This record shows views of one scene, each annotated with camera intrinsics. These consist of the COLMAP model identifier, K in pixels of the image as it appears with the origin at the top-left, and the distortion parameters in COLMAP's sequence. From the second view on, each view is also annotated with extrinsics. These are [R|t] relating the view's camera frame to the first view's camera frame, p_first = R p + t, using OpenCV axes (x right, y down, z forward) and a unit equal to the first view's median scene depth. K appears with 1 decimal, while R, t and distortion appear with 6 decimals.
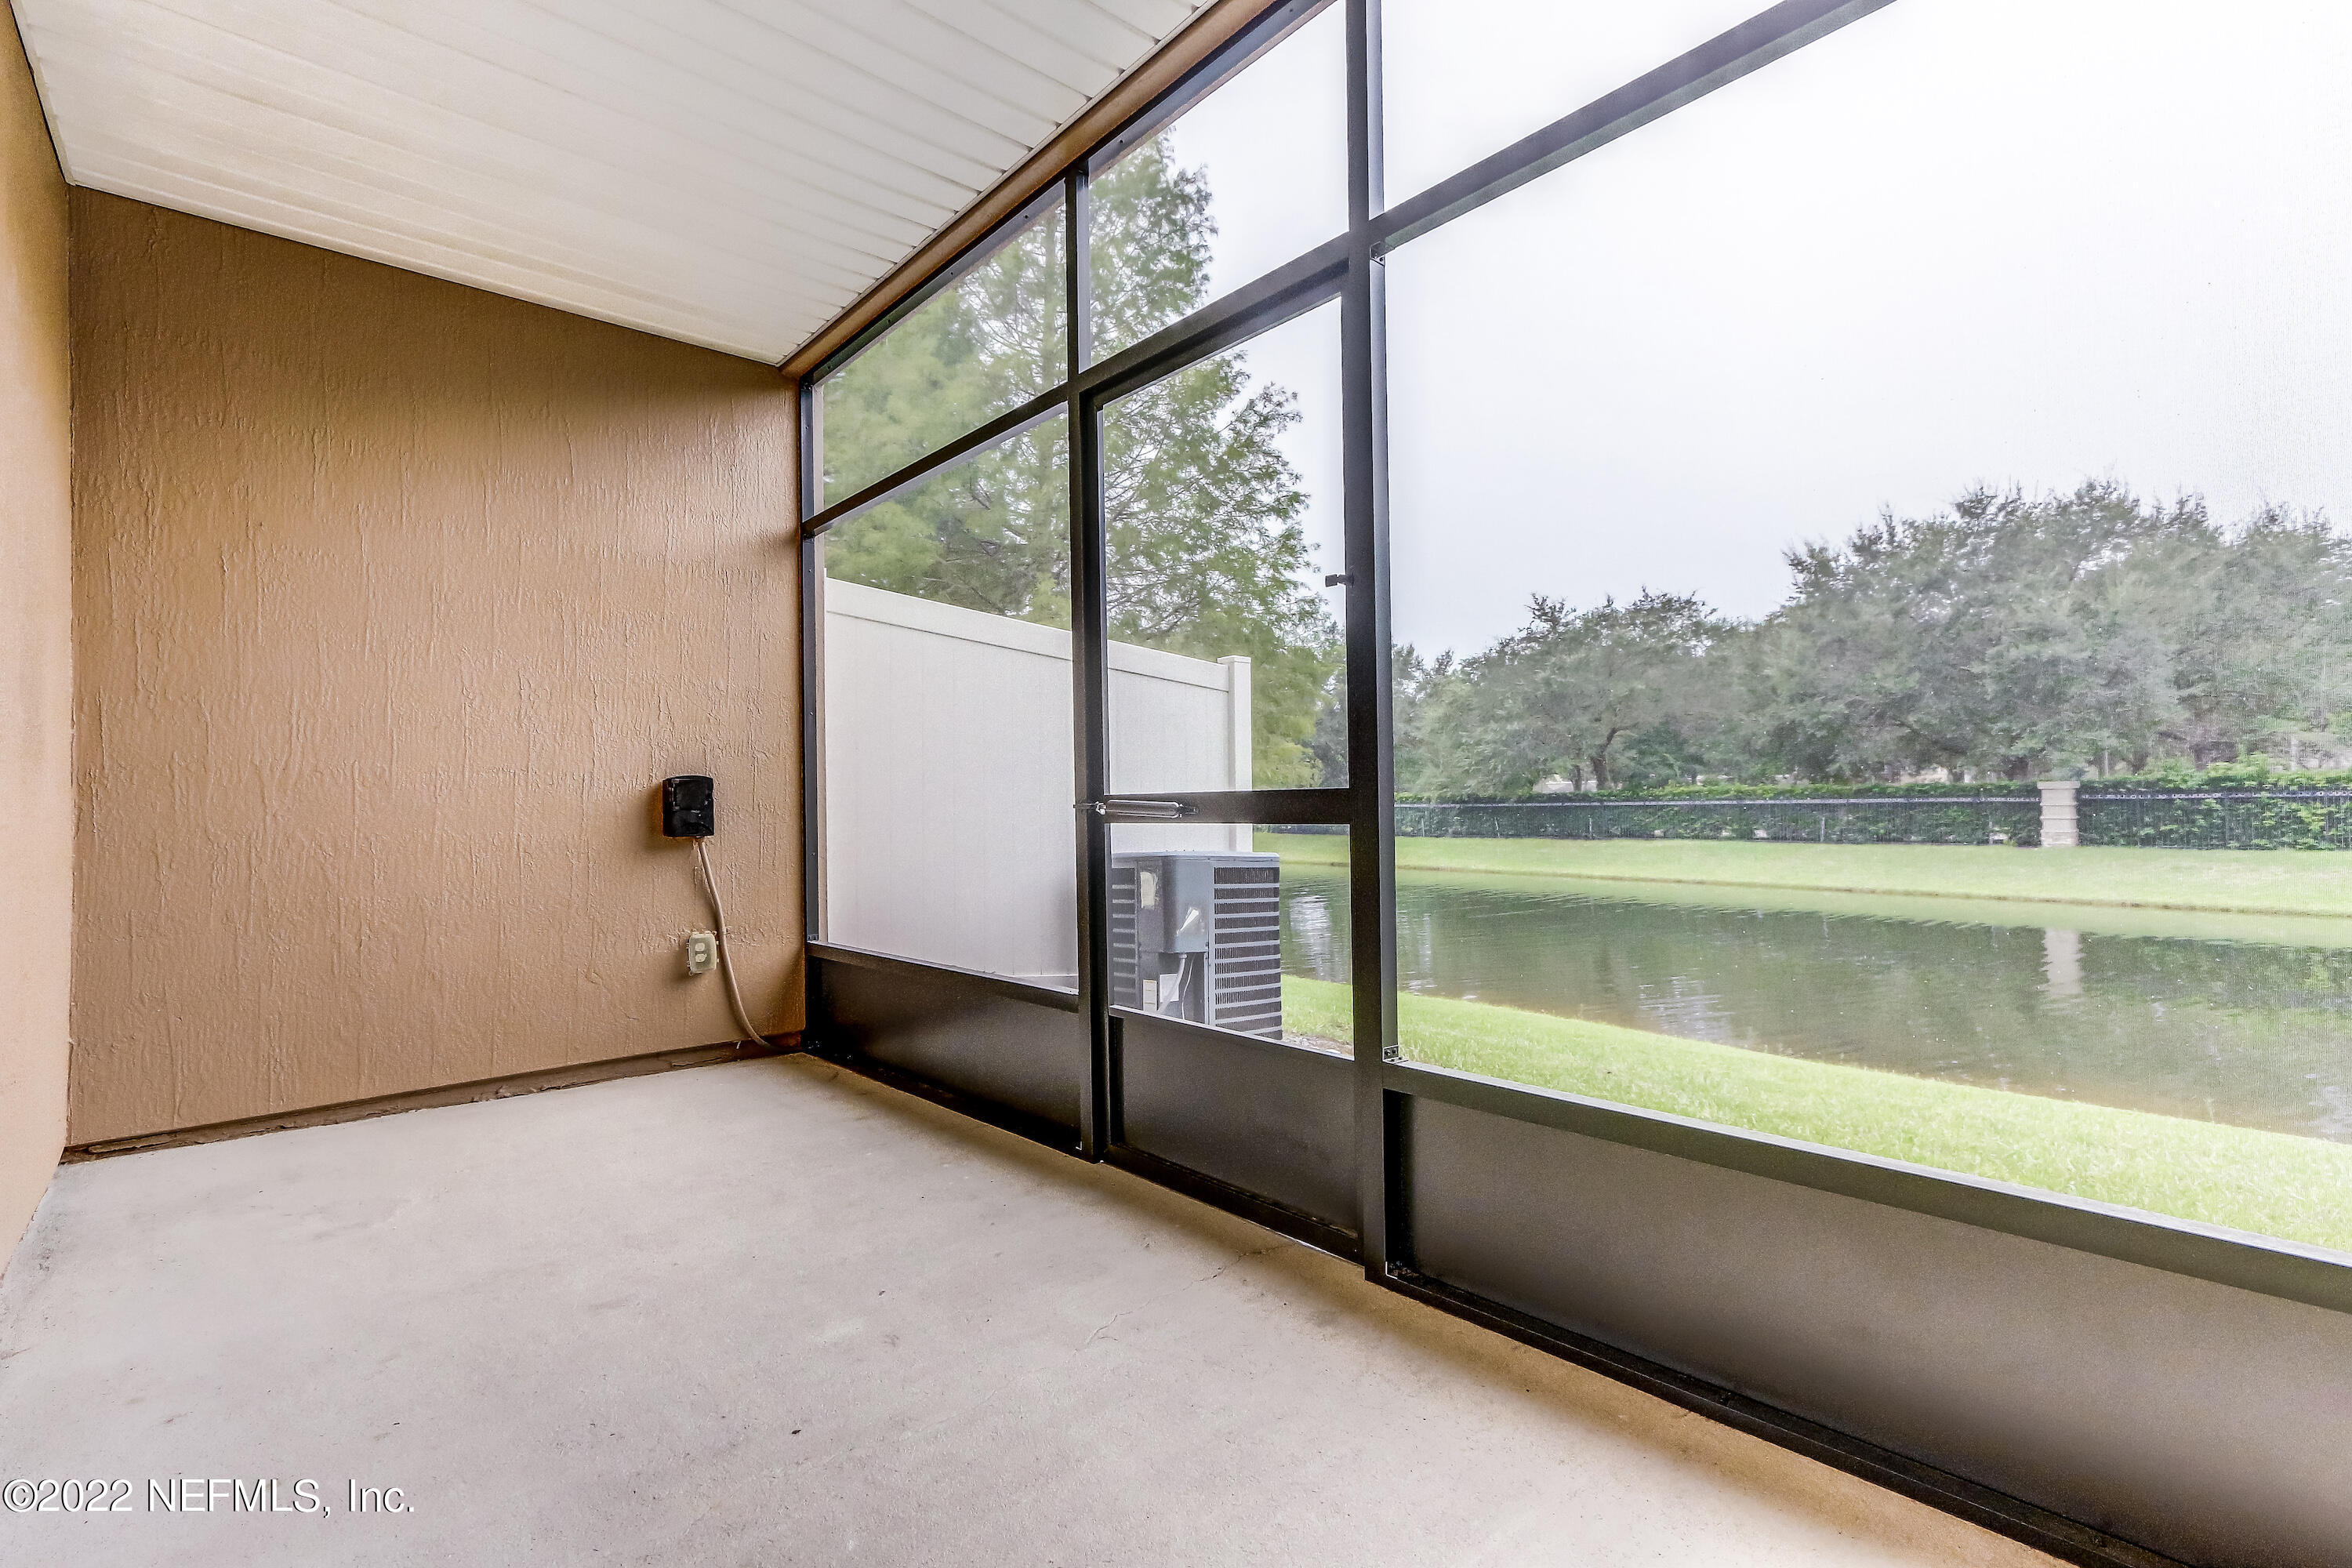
lens RADIAL K [[1069.2, 0, 1154.5], [0, 1069.2, 786.7], [0, 0, 1]] dist [0.001164, -0.000403]
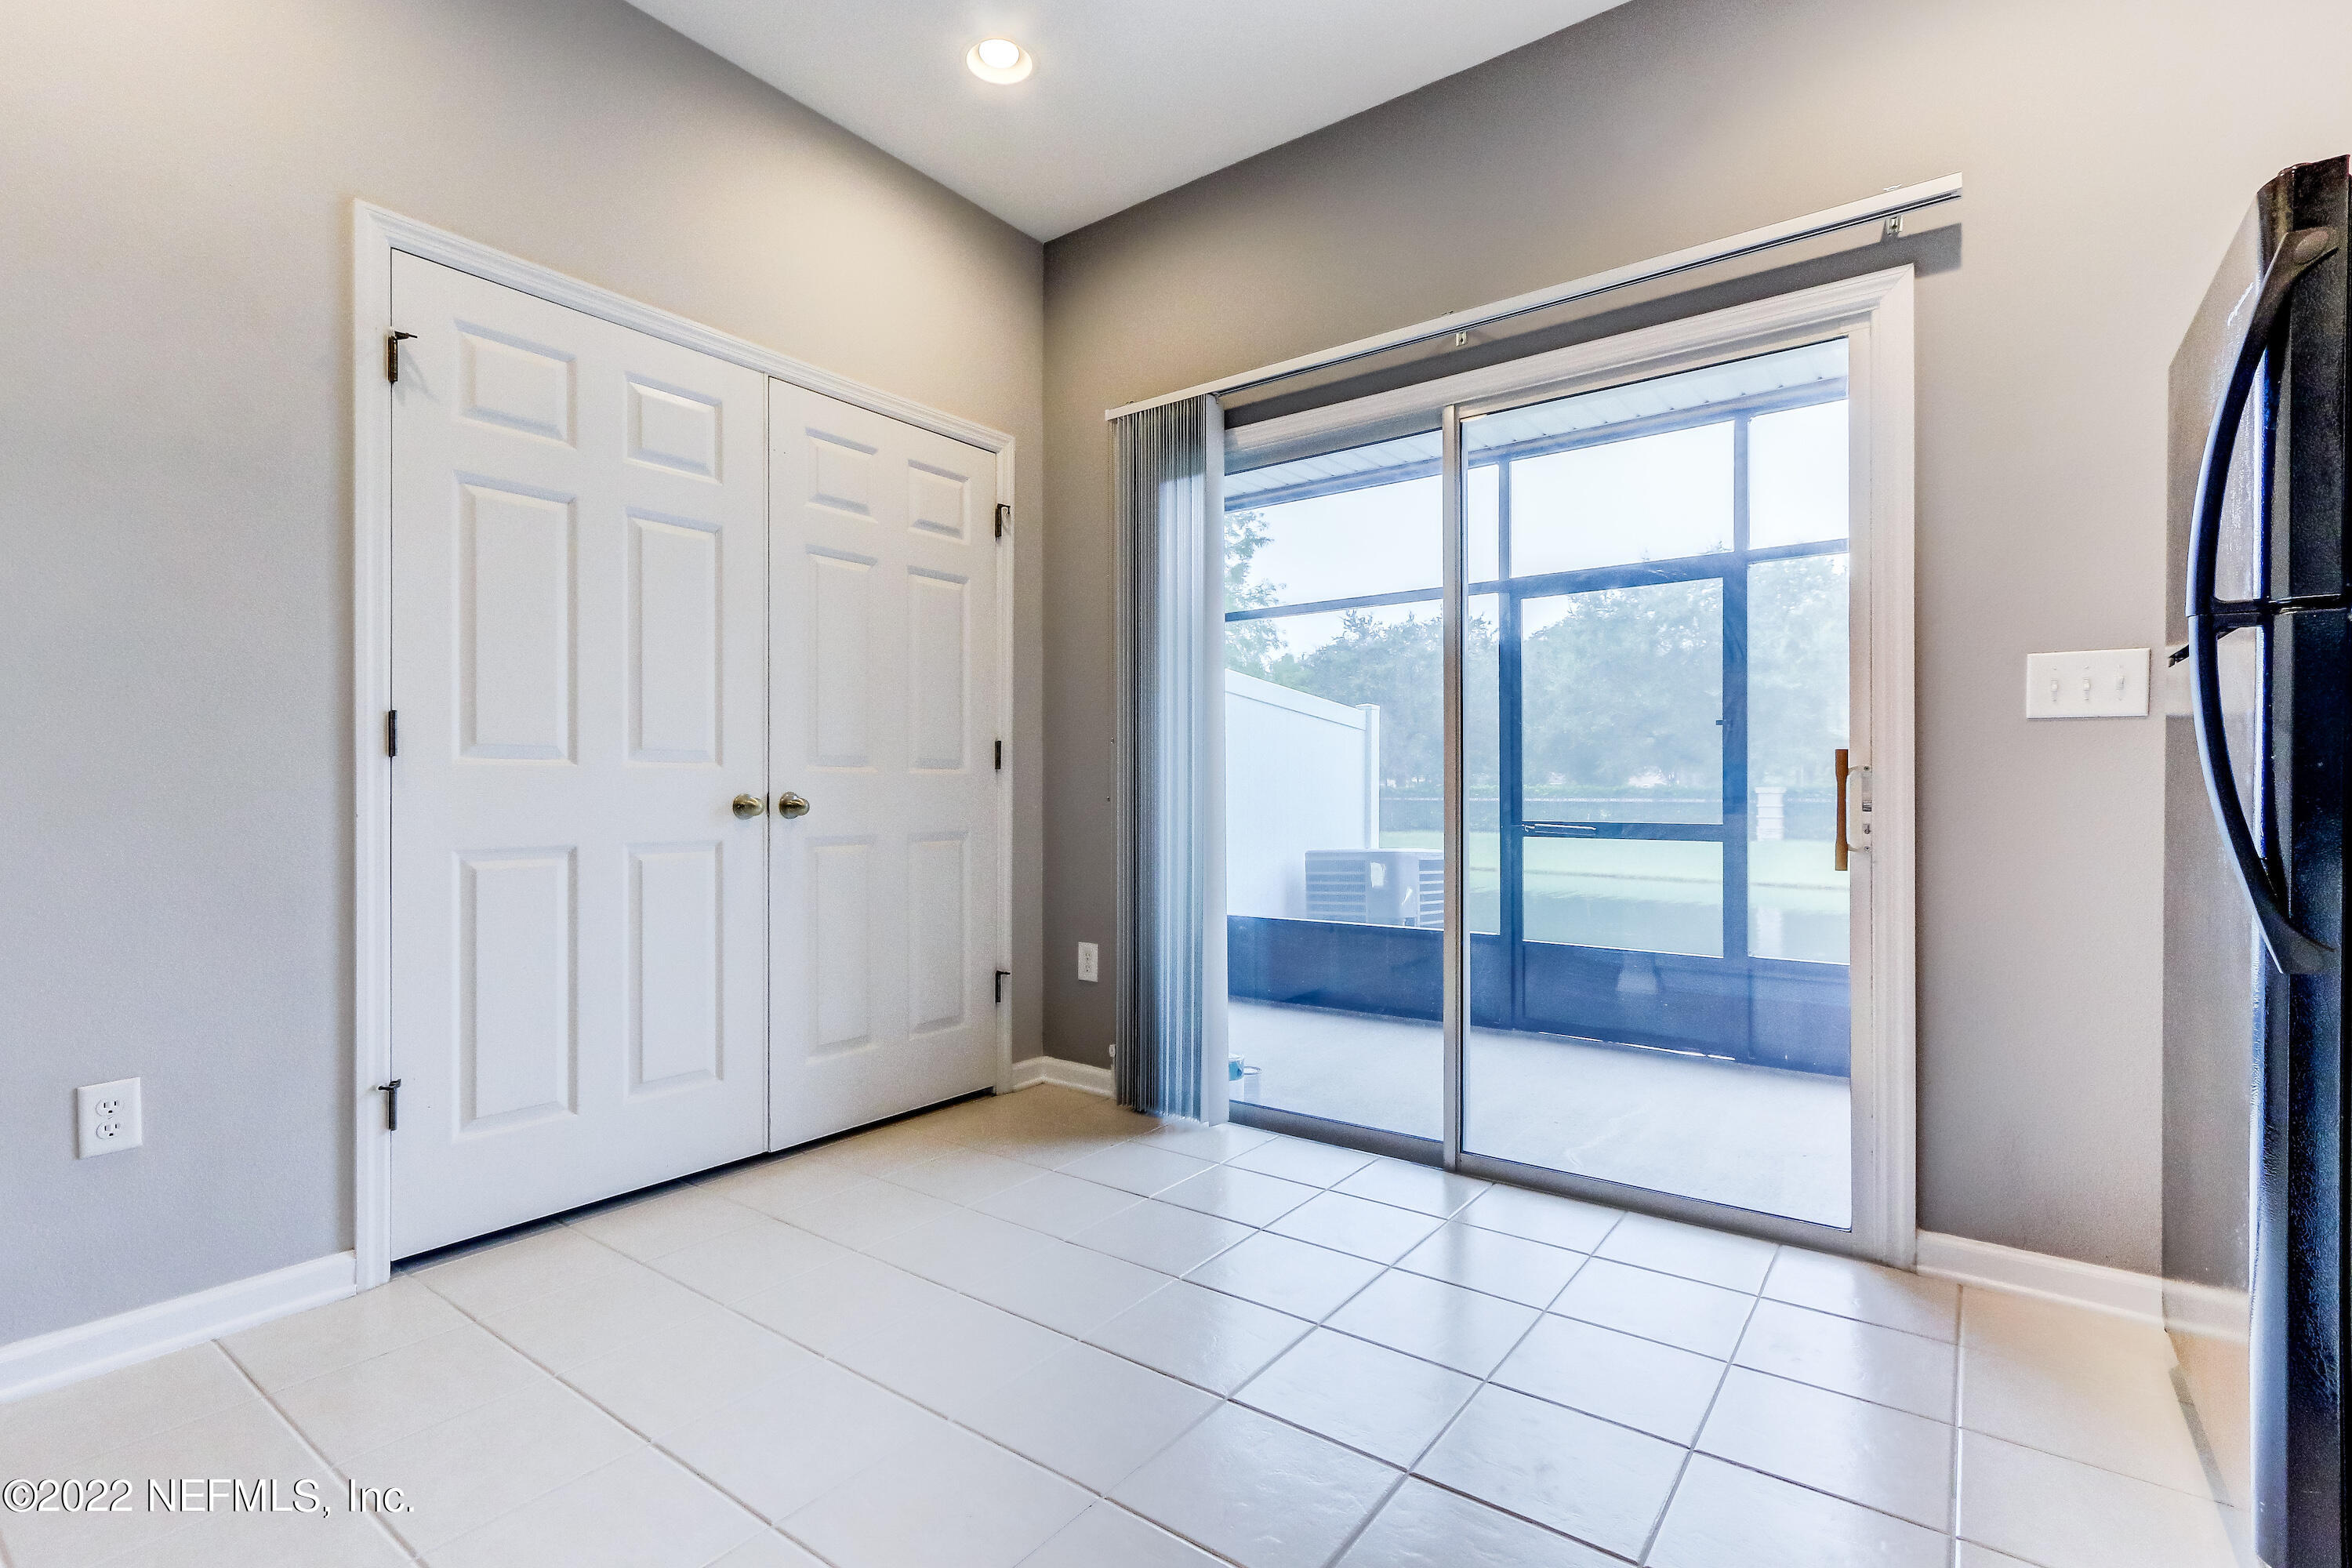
lens RADIAL K [[1069.2, 0, 1137.9], [0, 1069.2, 786.1], [0, 0, 1]] dist [0.001164, -0.000403]
pose [[0.981301, 0.015714, 0.191838, -0.086446], [-0.017982, 0.999787, 0.010087, -0.004707], [-0.191639, -0.013348, 0.981375, -0.051803]]
